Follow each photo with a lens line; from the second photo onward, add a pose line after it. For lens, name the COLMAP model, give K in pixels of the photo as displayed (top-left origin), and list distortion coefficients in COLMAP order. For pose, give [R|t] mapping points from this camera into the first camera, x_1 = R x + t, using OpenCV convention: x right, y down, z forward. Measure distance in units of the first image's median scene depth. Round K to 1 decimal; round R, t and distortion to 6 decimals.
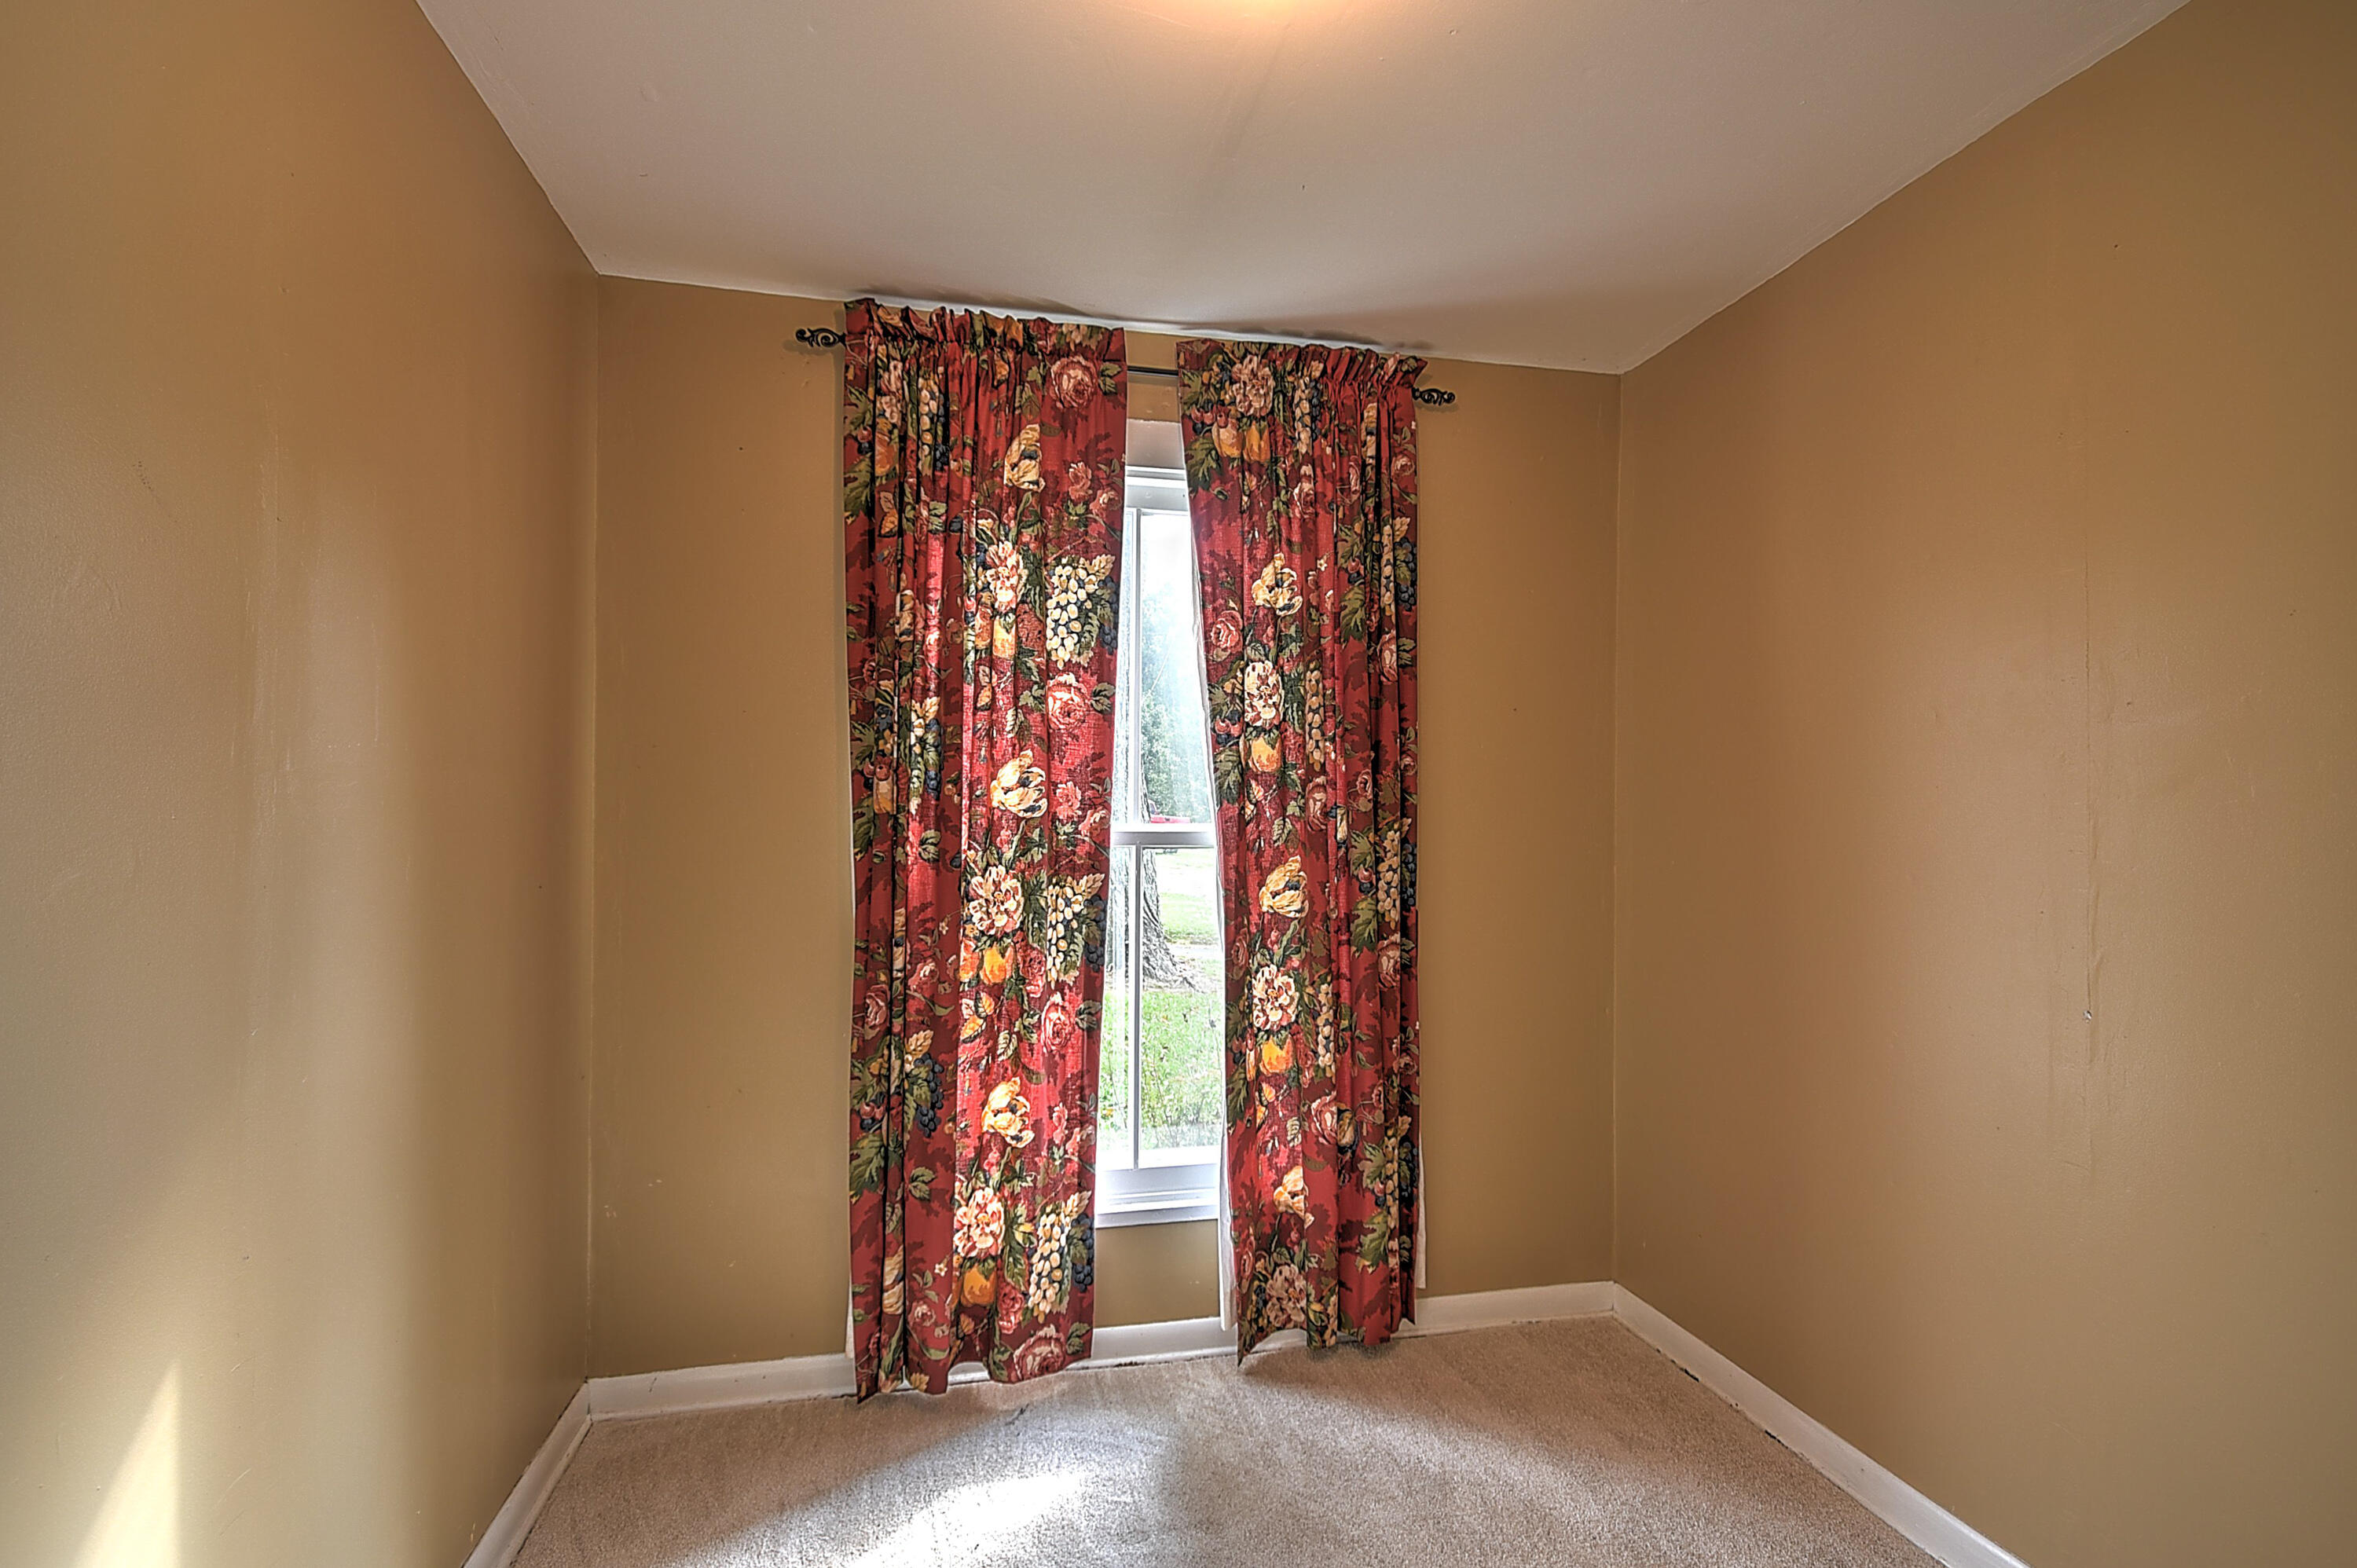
lens RADIAL K [[1077.7, 0, 1178.4], [0, 1077.7, 791.5], [0, 0, 1]] dist [0.004756, -0.000161]
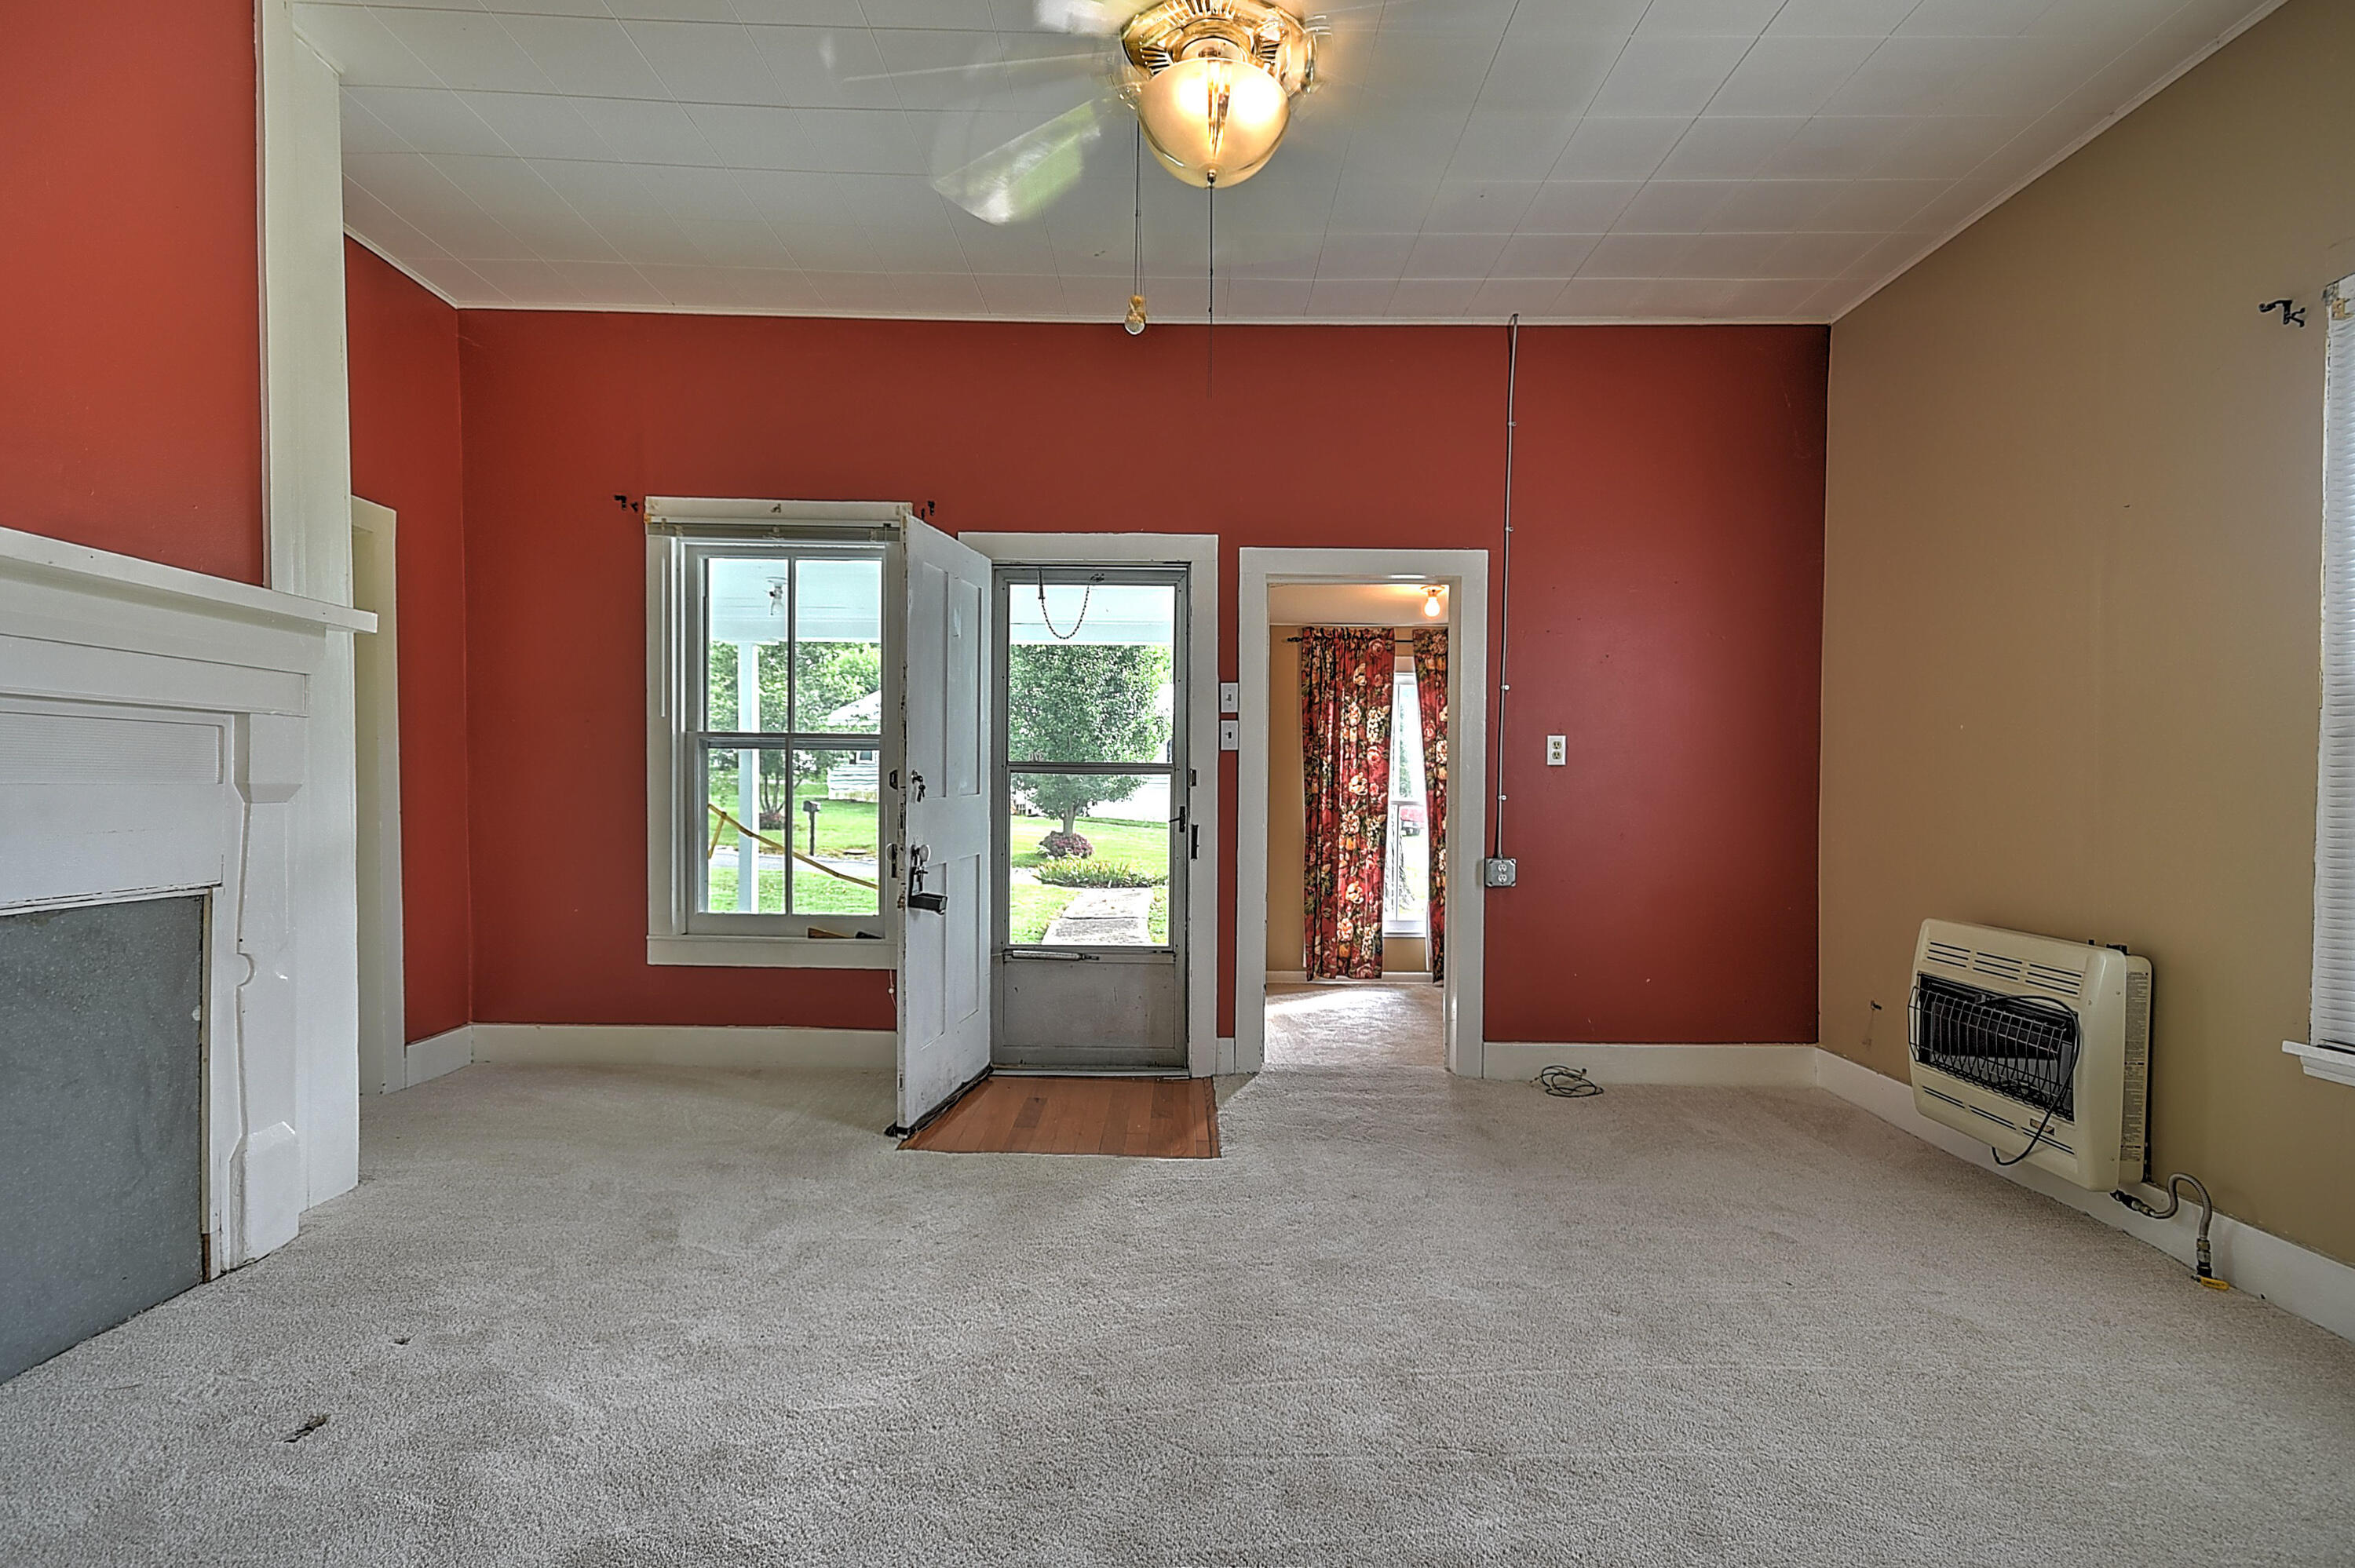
lens RADIAL K [[1076.7, 0, 1182.5], [0, 1076.7, 786.0], [0, 0, 1]] dist [0.004756, -0.000161]
pose [[0.977724, 0.003509, -0.209865, 0.003224], [-0.001264, 0.999941, 0.010832, -0.032959], [0.209891, -0.010326, 0.977670, -2.032565]]
